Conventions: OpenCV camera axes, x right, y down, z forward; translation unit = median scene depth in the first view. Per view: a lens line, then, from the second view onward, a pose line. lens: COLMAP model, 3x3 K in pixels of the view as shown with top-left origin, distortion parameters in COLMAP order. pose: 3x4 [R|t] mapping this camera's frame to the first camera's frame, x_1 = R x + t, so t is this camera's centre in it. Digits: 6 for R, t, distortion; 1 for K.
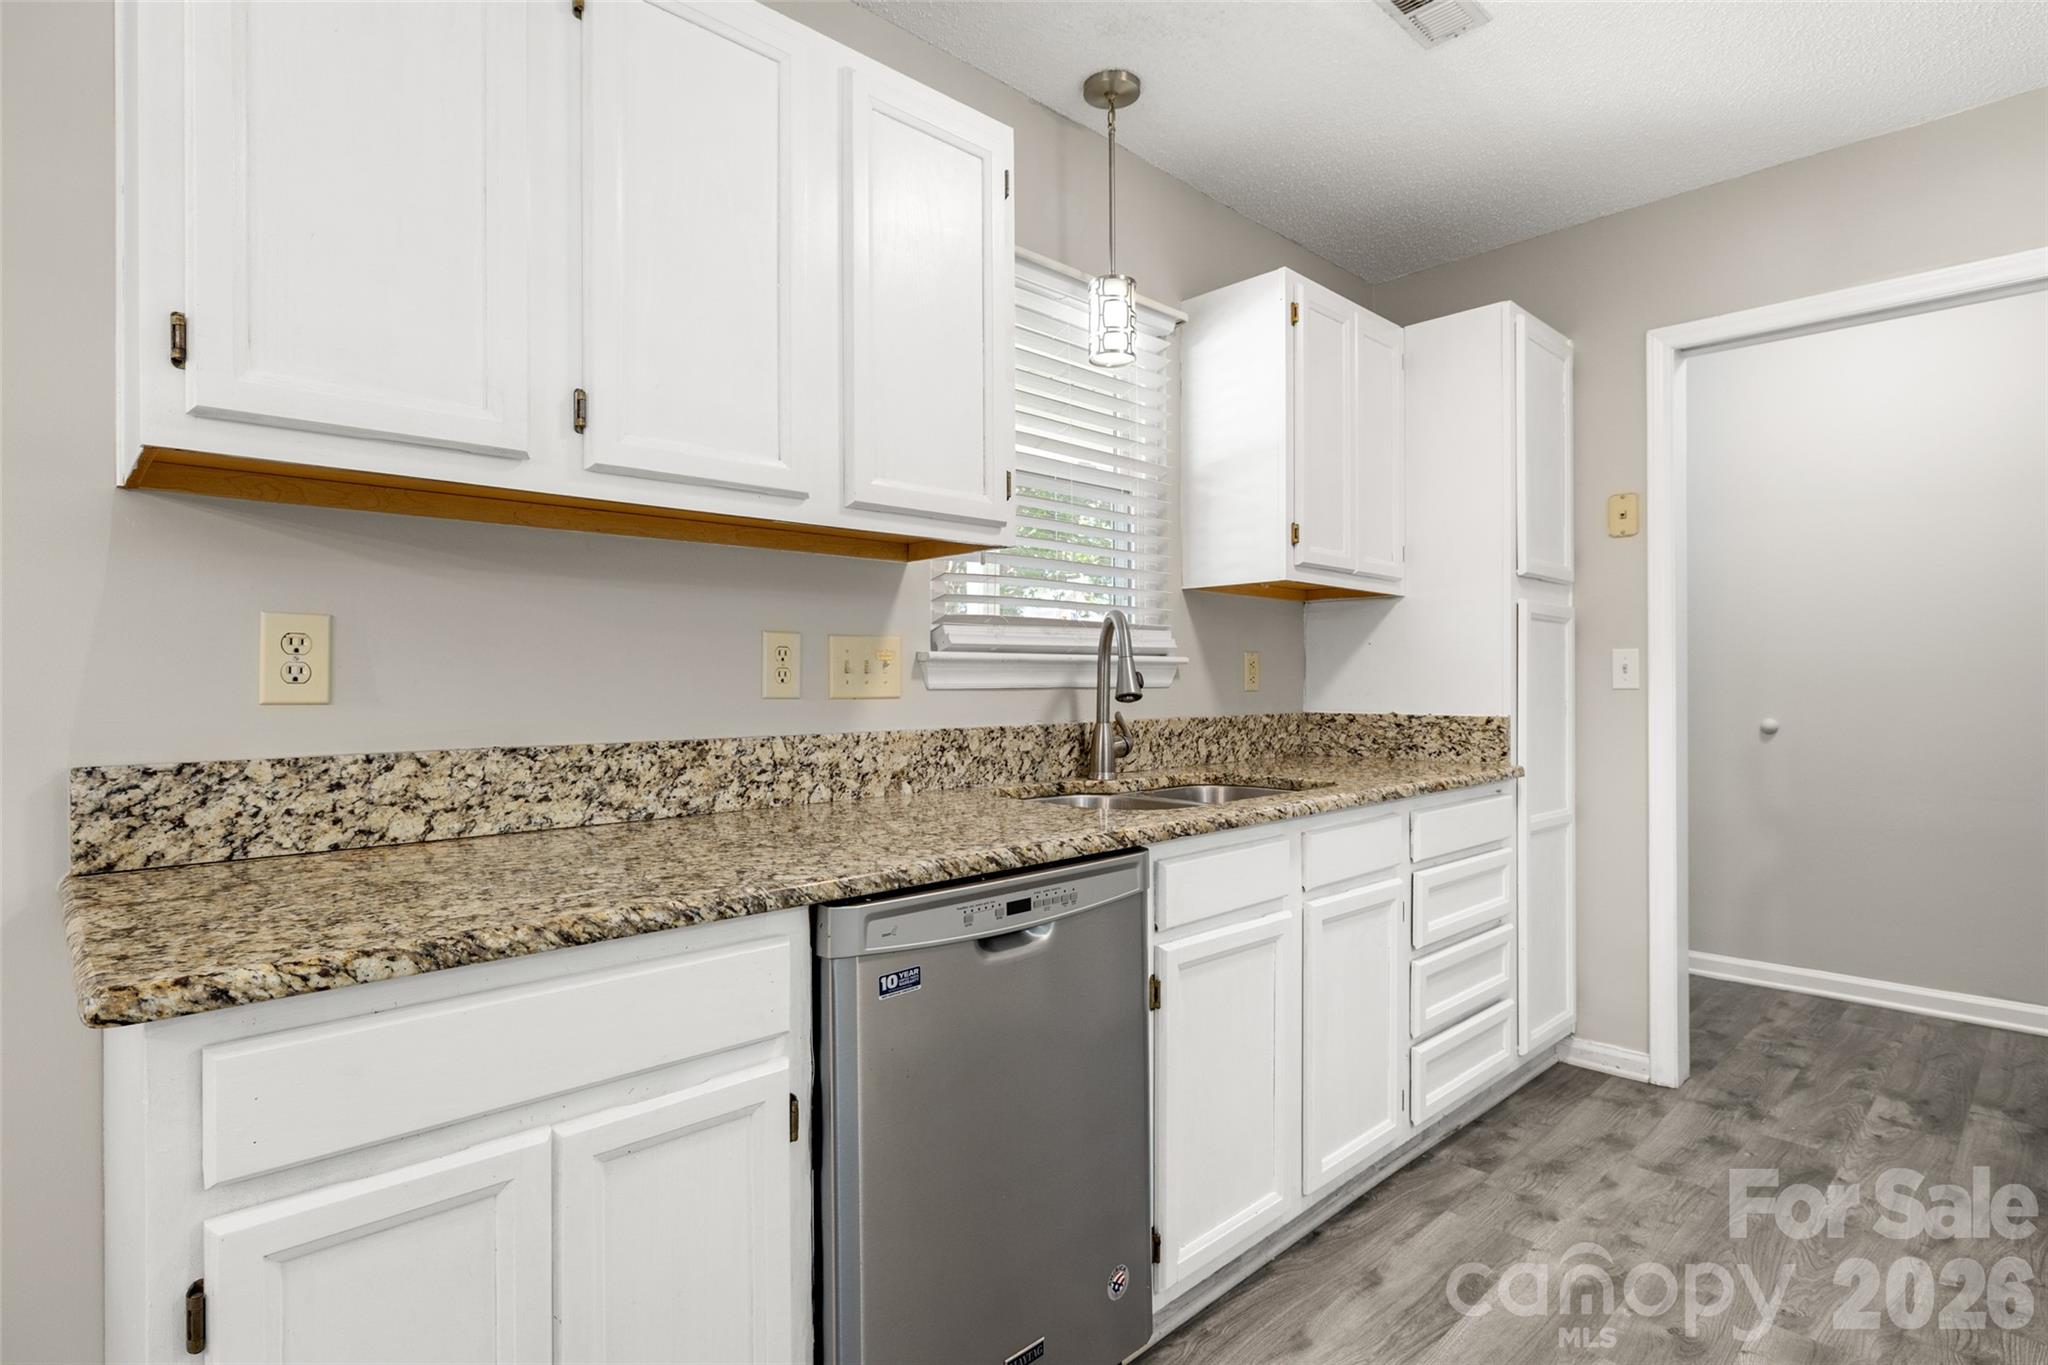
lens RADIAL K [[1051.1, 0, 1015.8], [0, 1051.1, 683.0], [0, 0, 1]] dist [-0.003217, 0.000575]
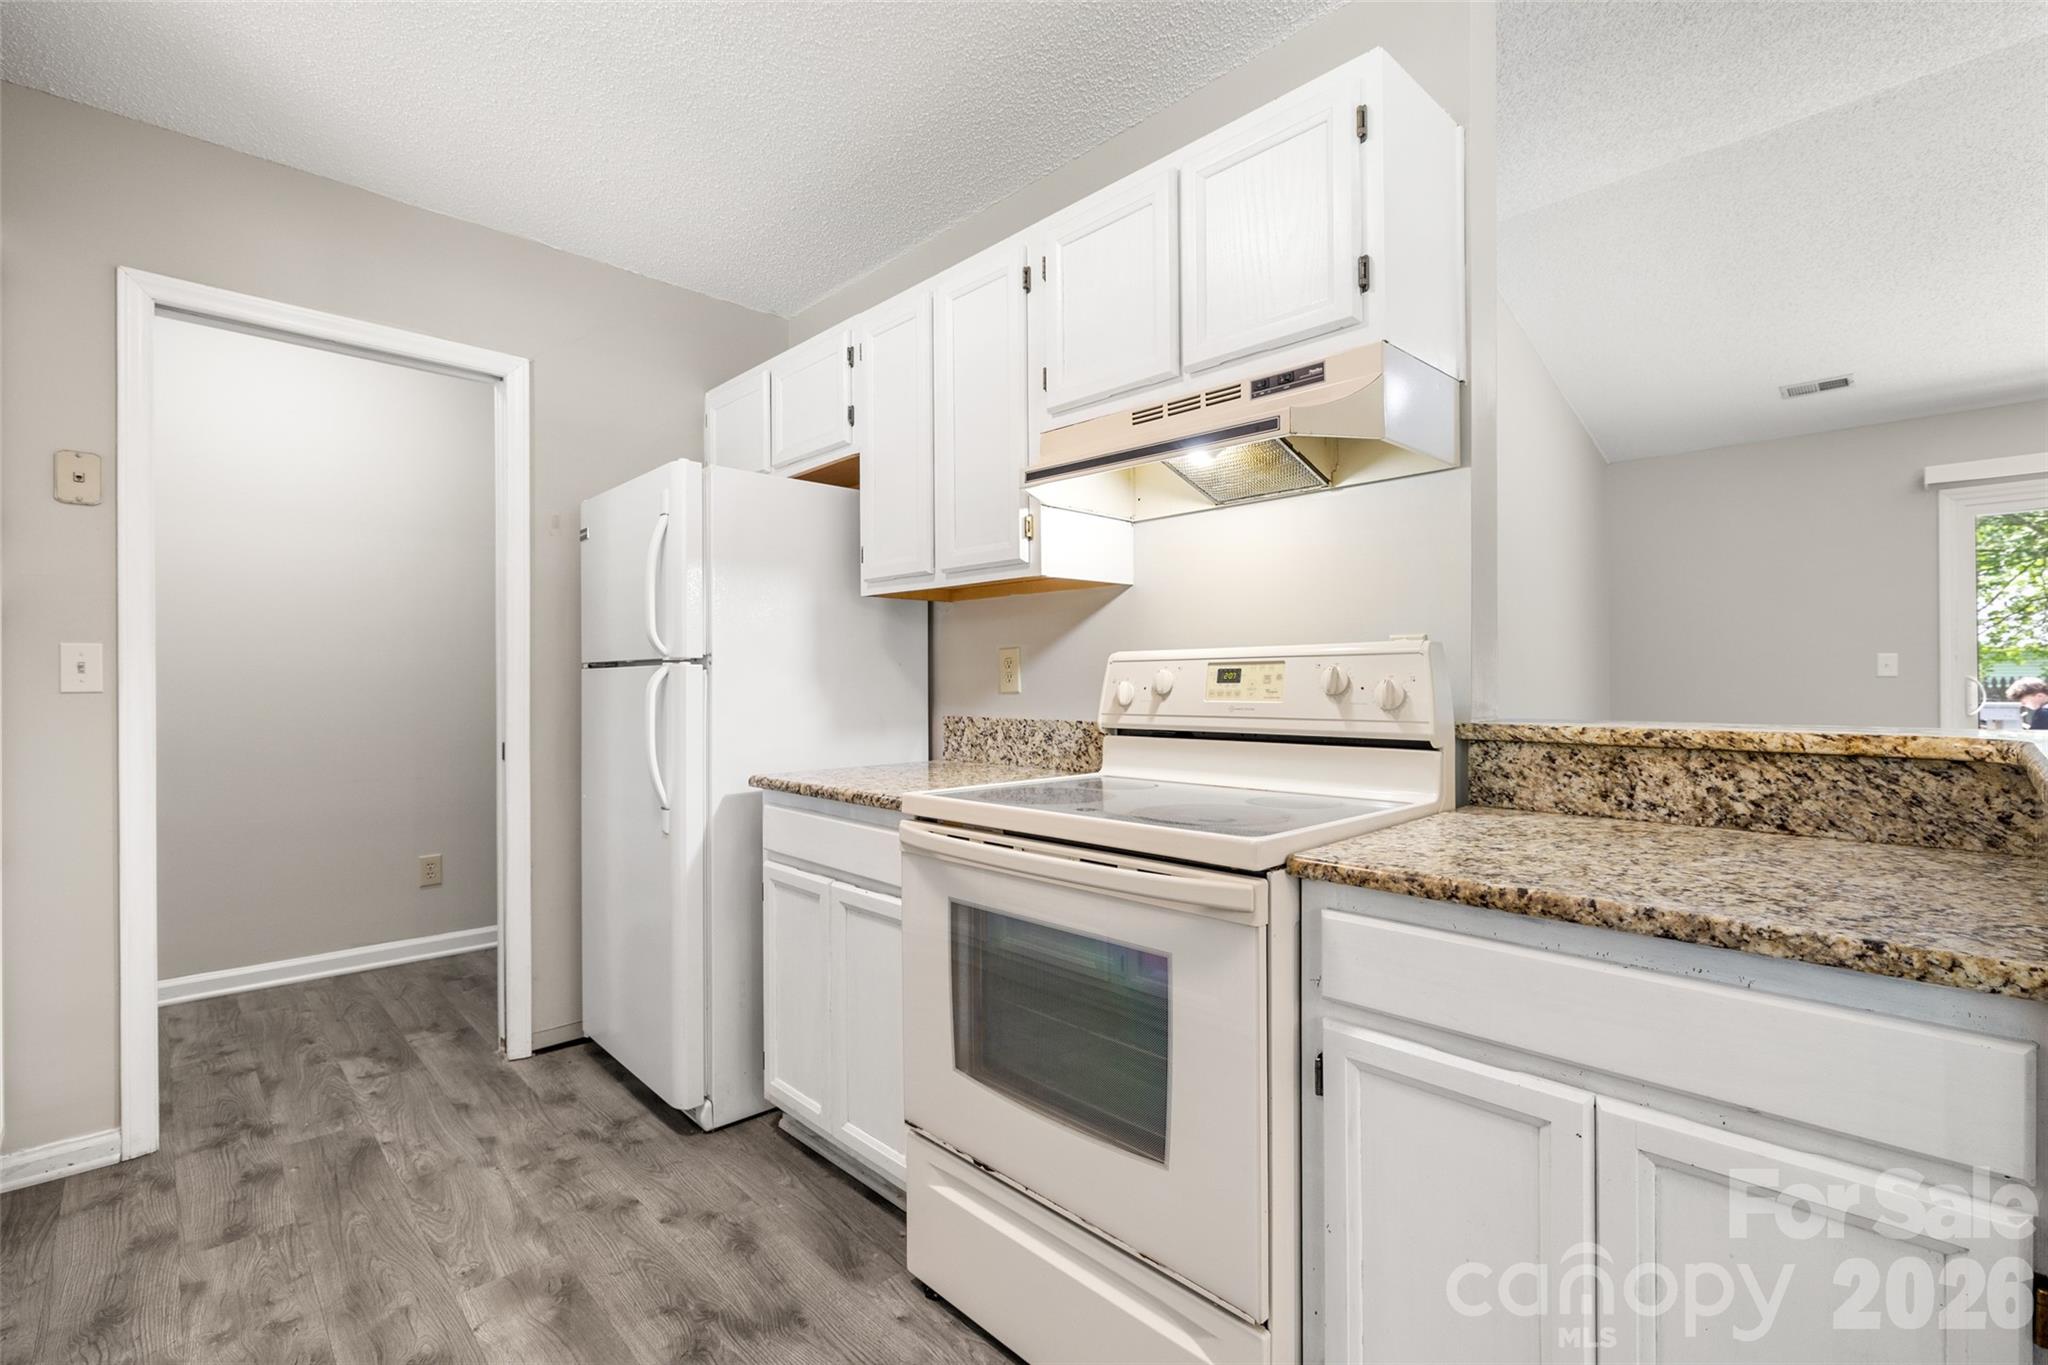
lens RADIAL K [[917.3, 0, 1012.6], [0, 917.3, 680.1], [0, 0, 1]] dist [-0.000989, 0.000532]
pose [[0.004980, 0.001728, 0.999986, -0.301420], [0.005332, 0.999984, -0.001755, 0.003198], [-0.999973, 0.005341, 0.004970, 0.671979]]
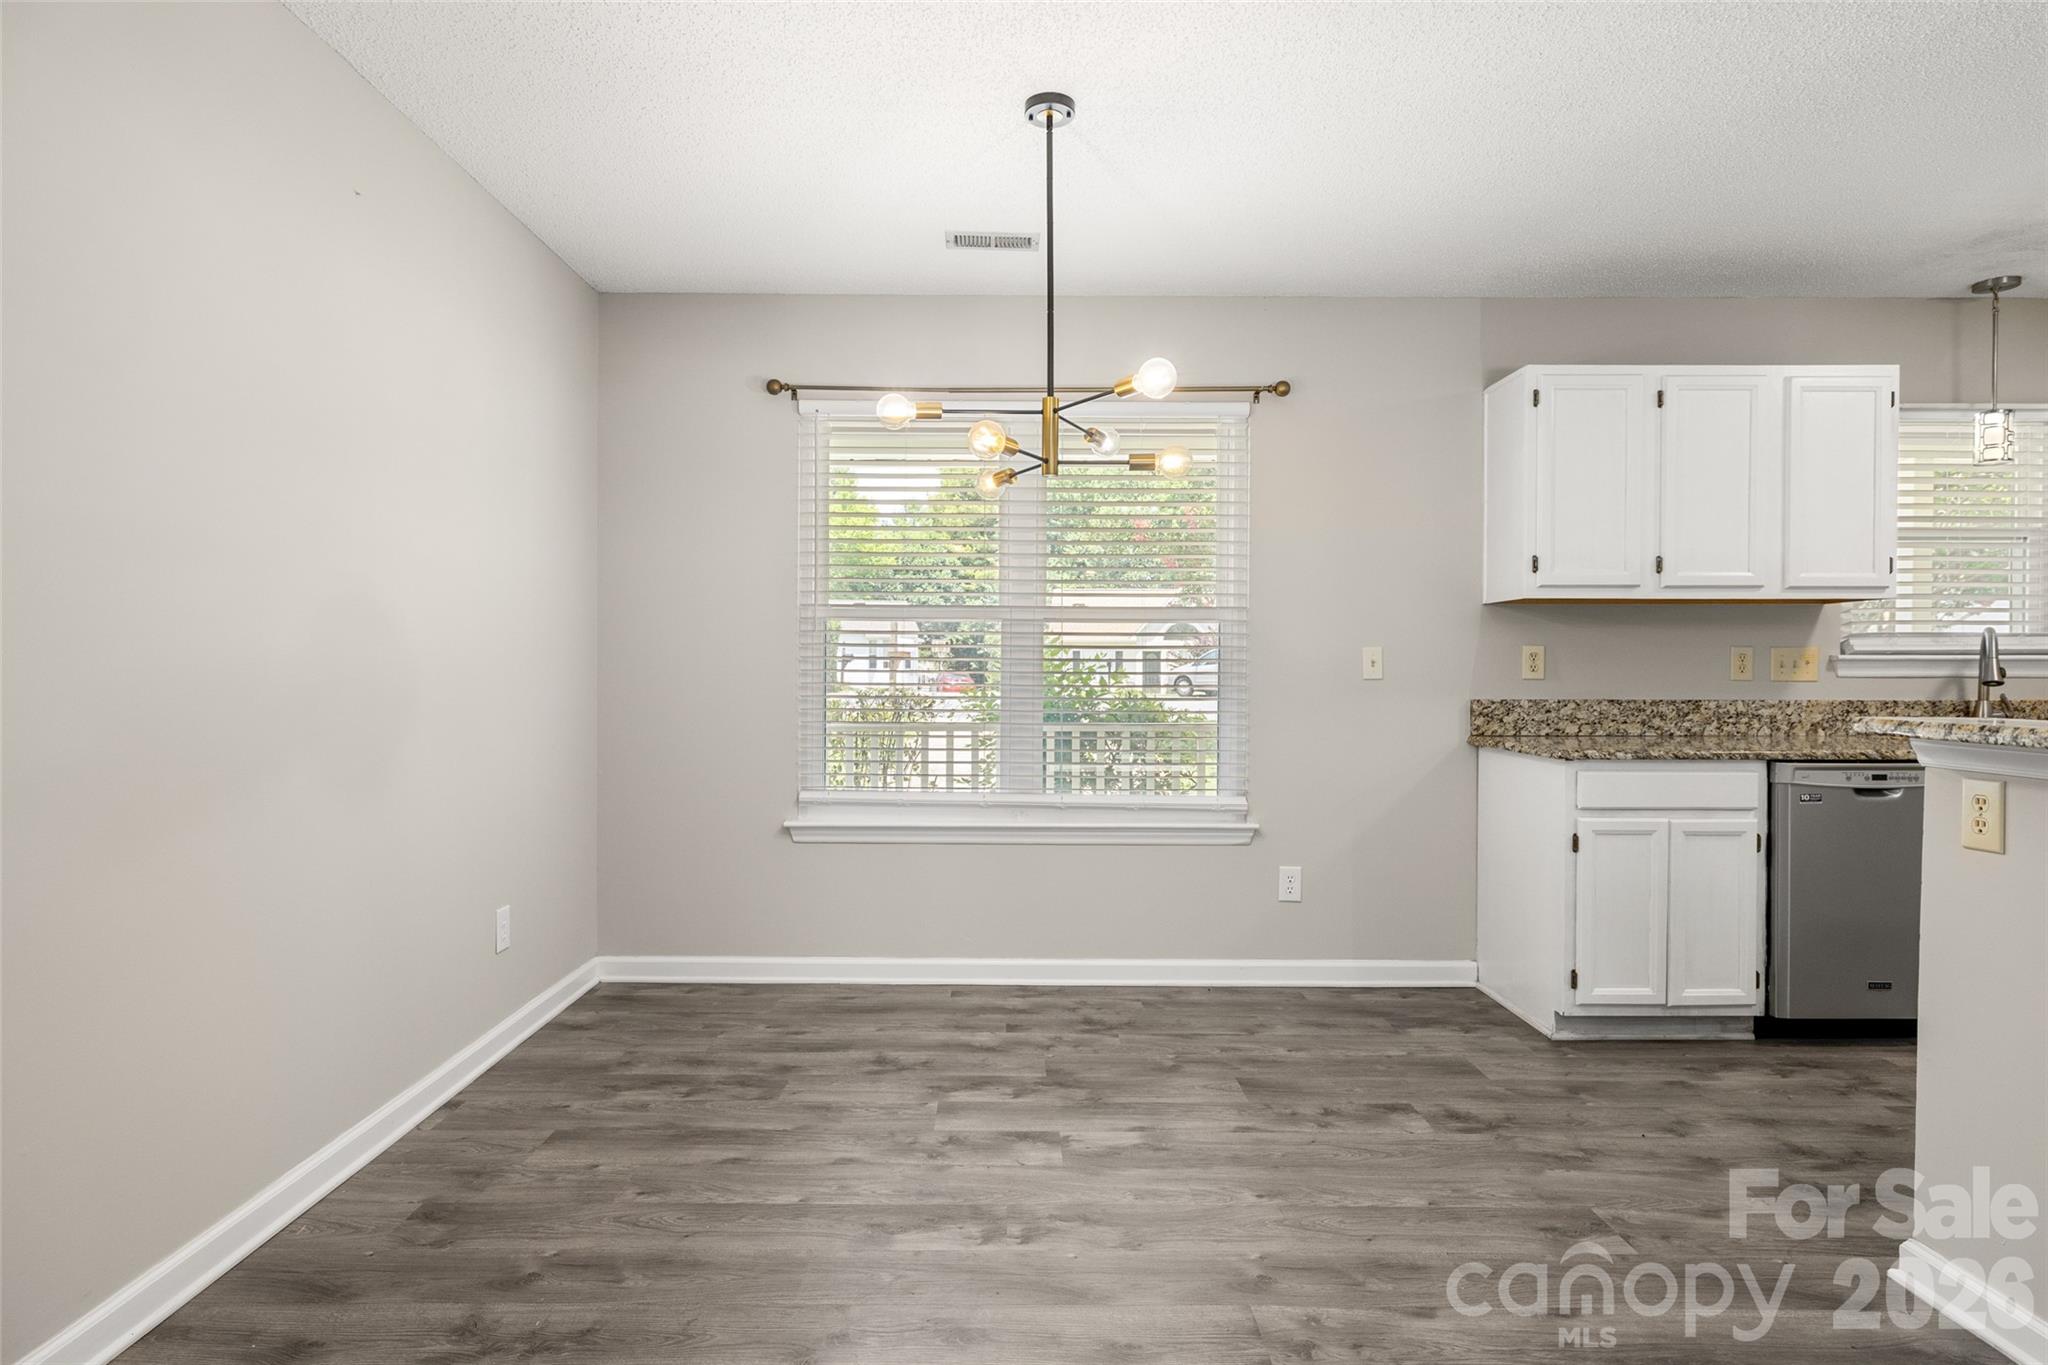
lens RADIAL K [[1091.6, 0, 1020.1], [0, 1091.6, 680.9], [0, 0, 1]] dist [0.001718, 0.001242]
pose [[0.729385, 0.014339, -0.683953, 0.184273], [-0.005060, 0.999866, 0.015565, -0.009376], [0.684085, -0.007892, 0.729360, -1.373097]]
